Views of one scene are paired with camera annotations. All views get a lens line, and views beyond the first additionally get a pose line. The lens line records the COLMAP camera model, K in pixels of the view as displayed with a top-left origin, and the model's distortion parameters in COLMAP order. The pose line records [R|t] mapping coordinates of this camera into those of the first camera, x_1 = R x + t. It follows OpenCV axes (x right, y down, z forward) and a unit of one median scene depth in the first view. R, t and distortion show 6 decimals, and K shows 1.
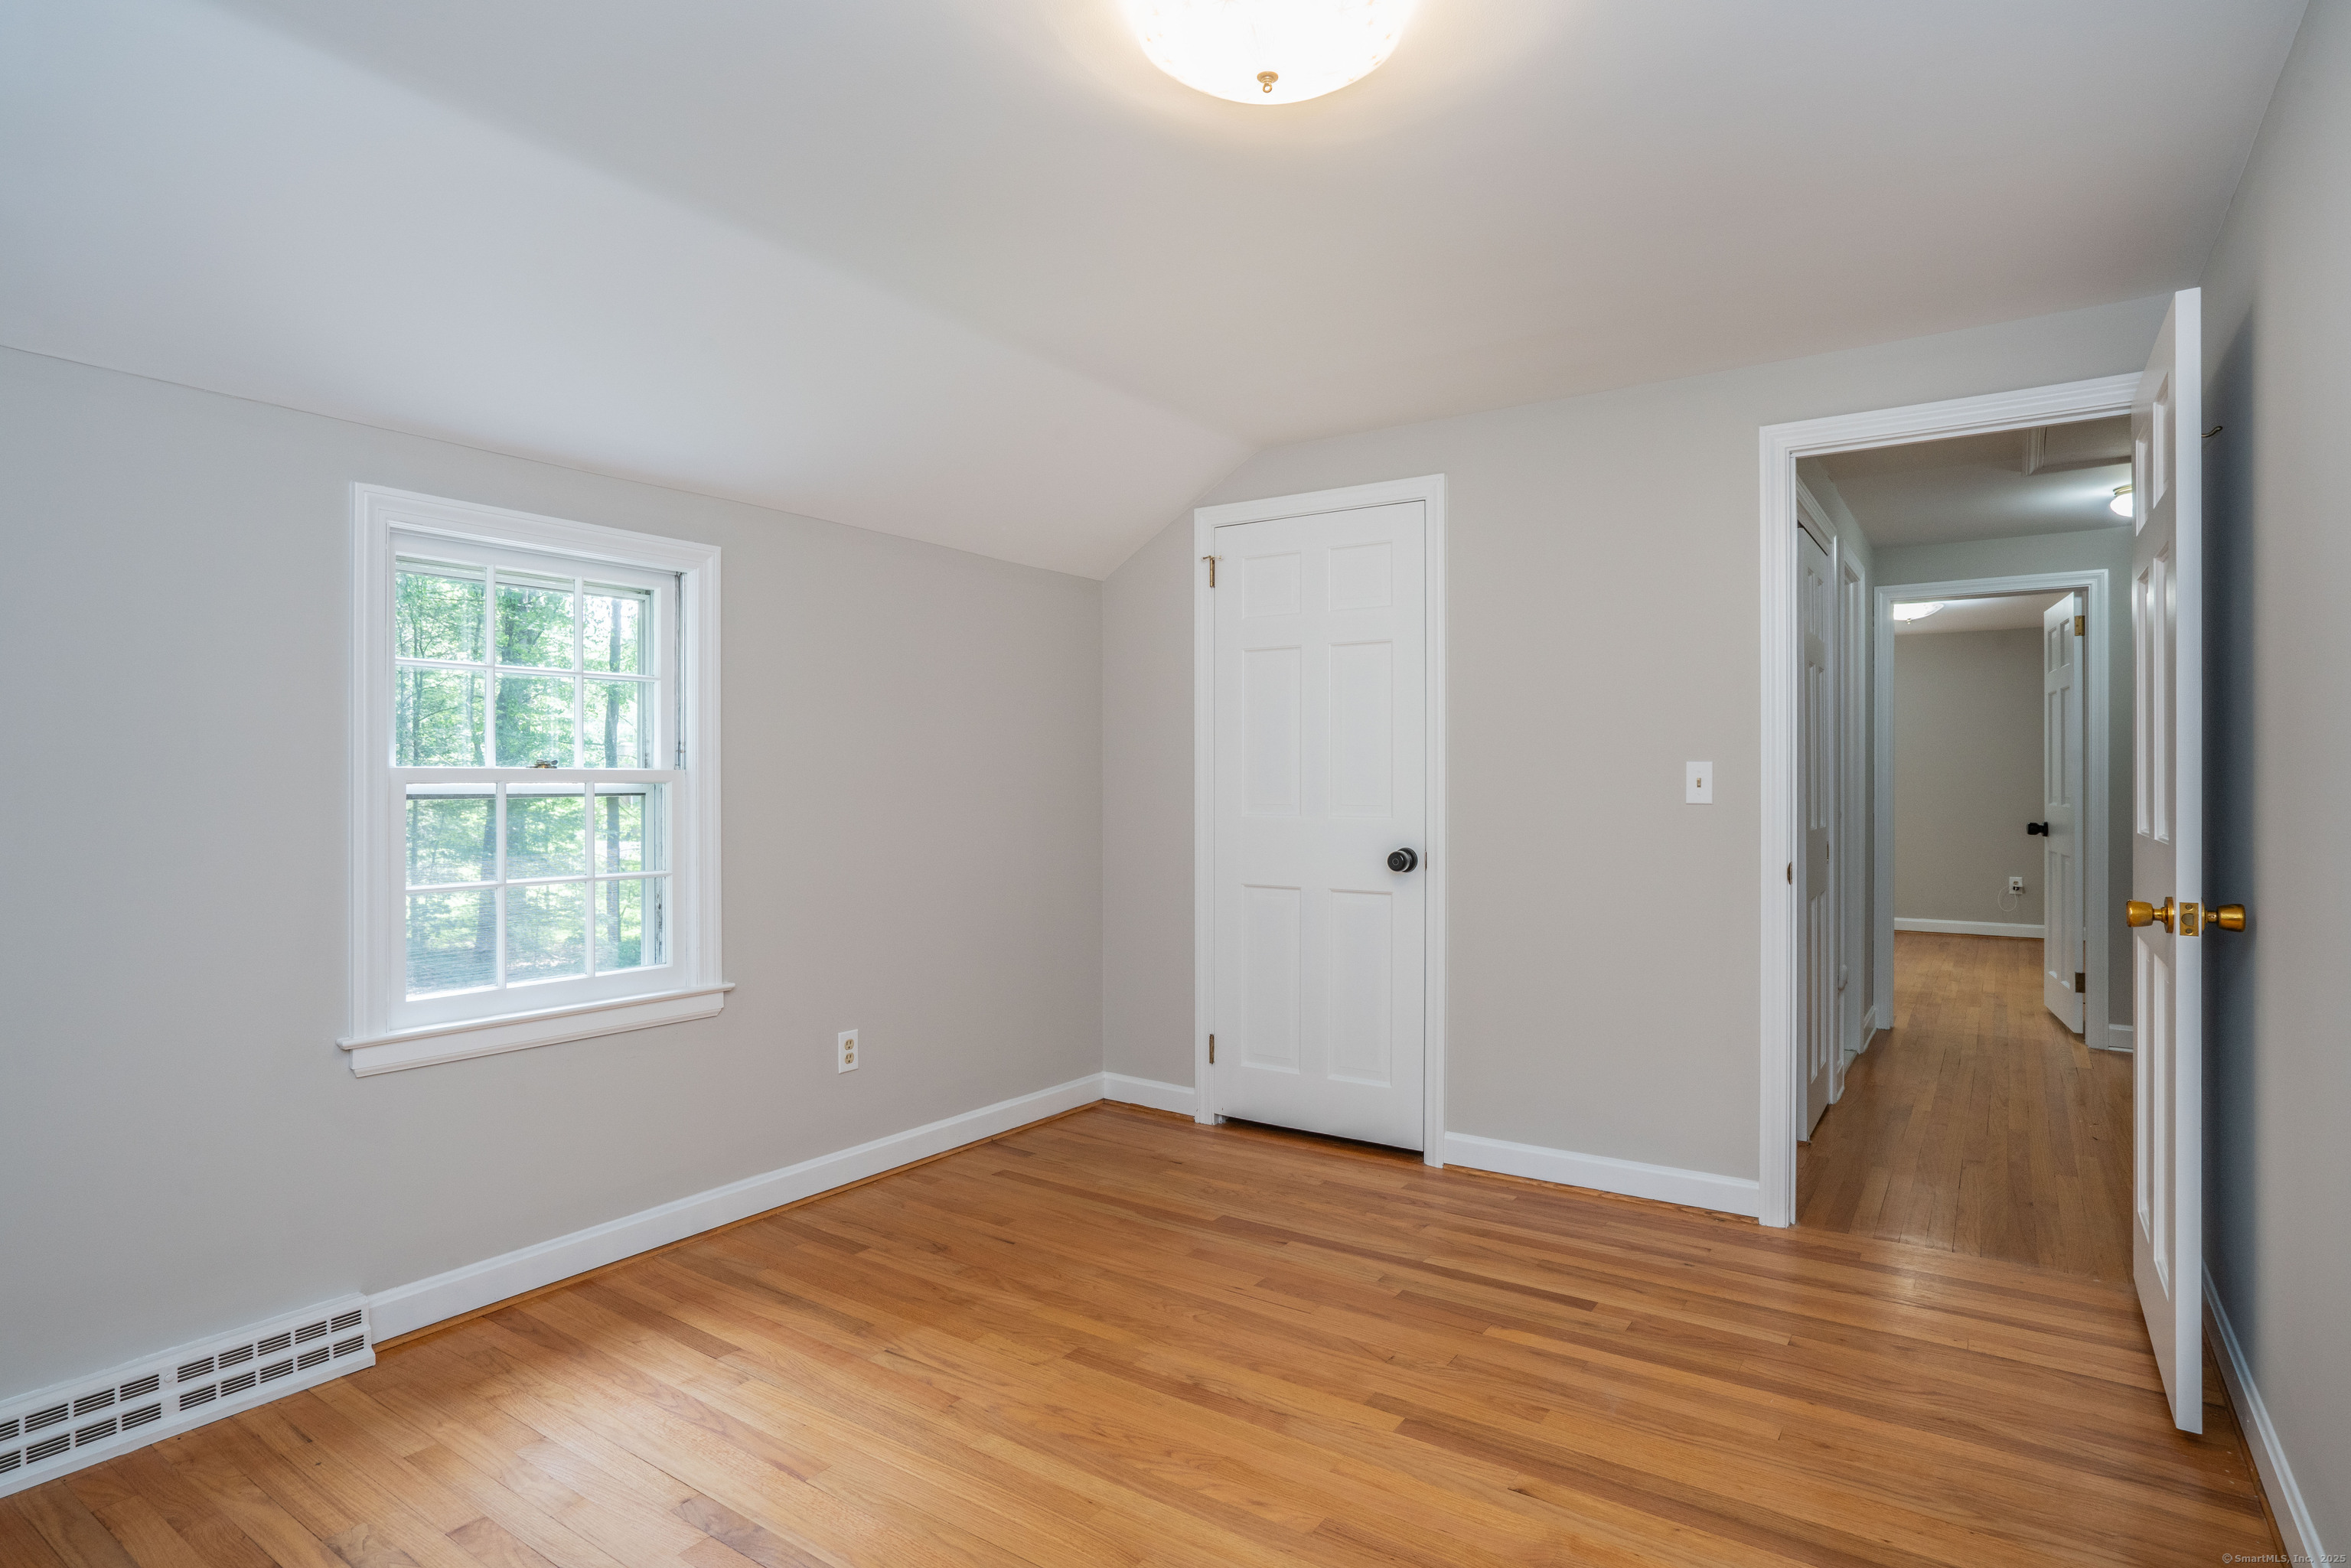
lens RADIAL K [[1215.9, 0, 1178.2], [0, 1215.9, 764.3], [0, 0, 1]] dist [-0.002711, 0.003807]
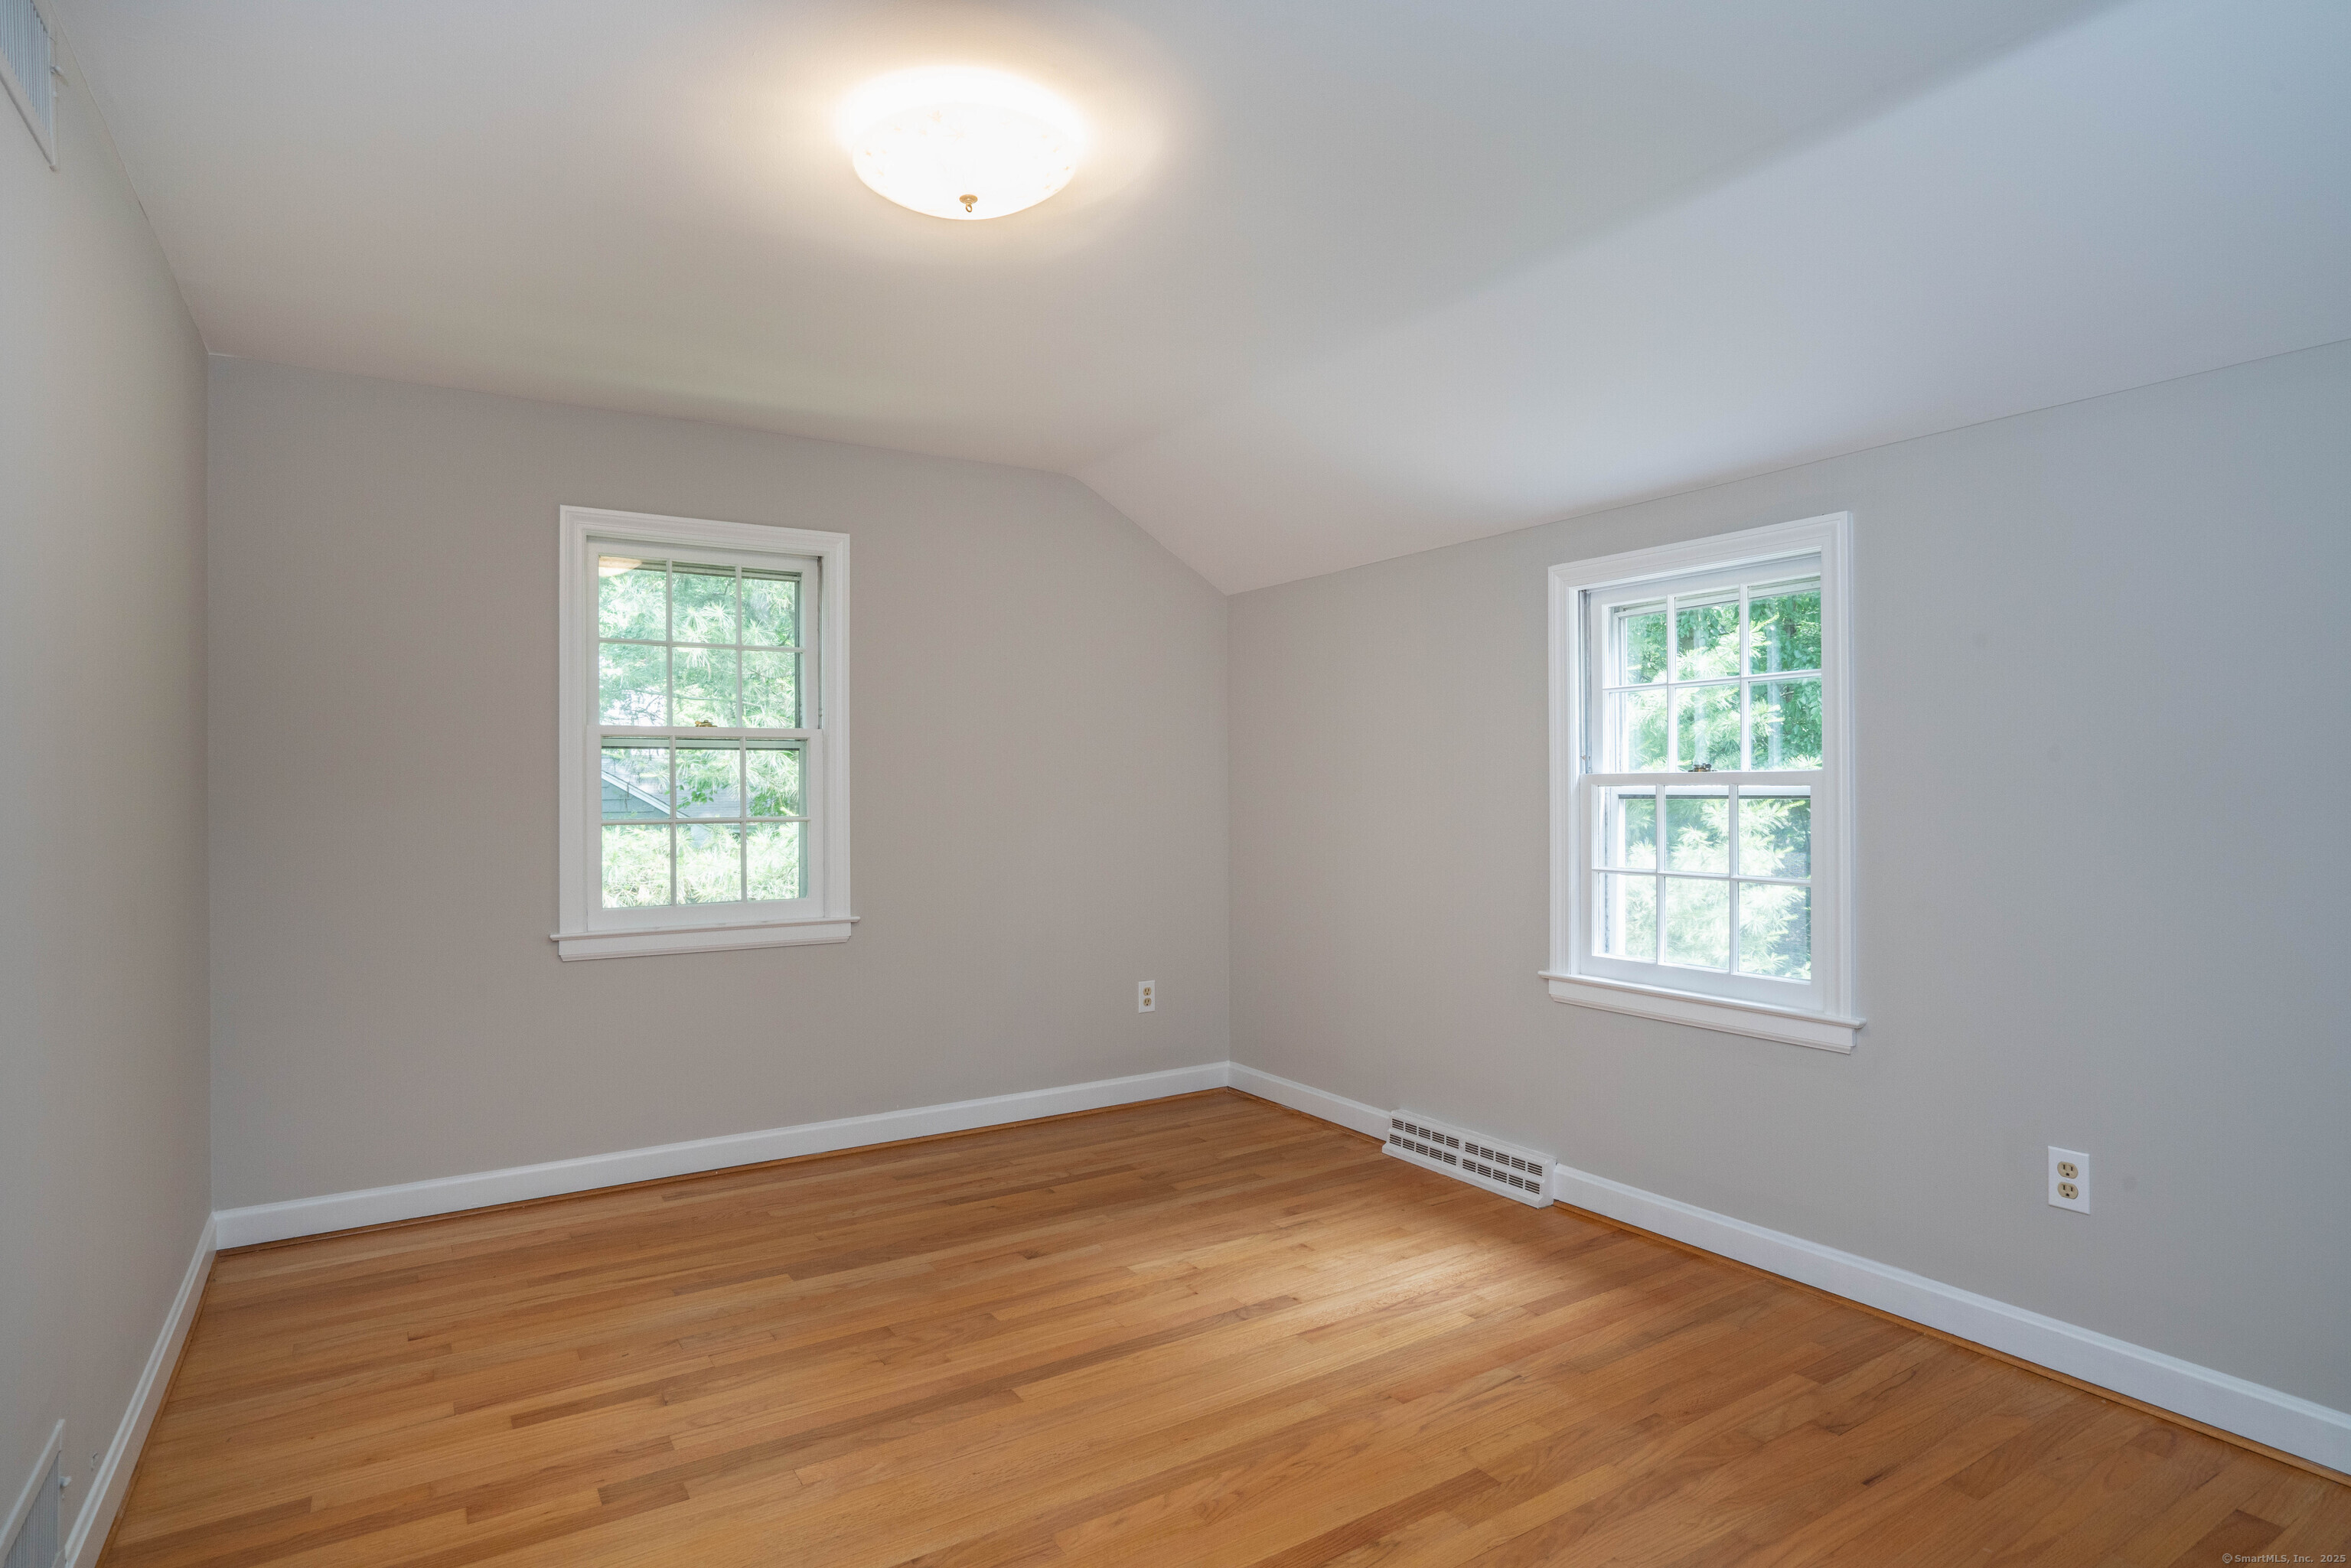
lens RADIAL K [[1210.1, 0, 1177.8], [0, 1210.1, 783.3], [0, 0, 1]] dist [0.005310, -0.000744]
pose [[-0.370680, -0.003794, -0.928753, 0.652567], [0.022249, 0.999668, -0.012963, 0.017076], [0.928494, -0.025469, -0.370472, 0.966938]]
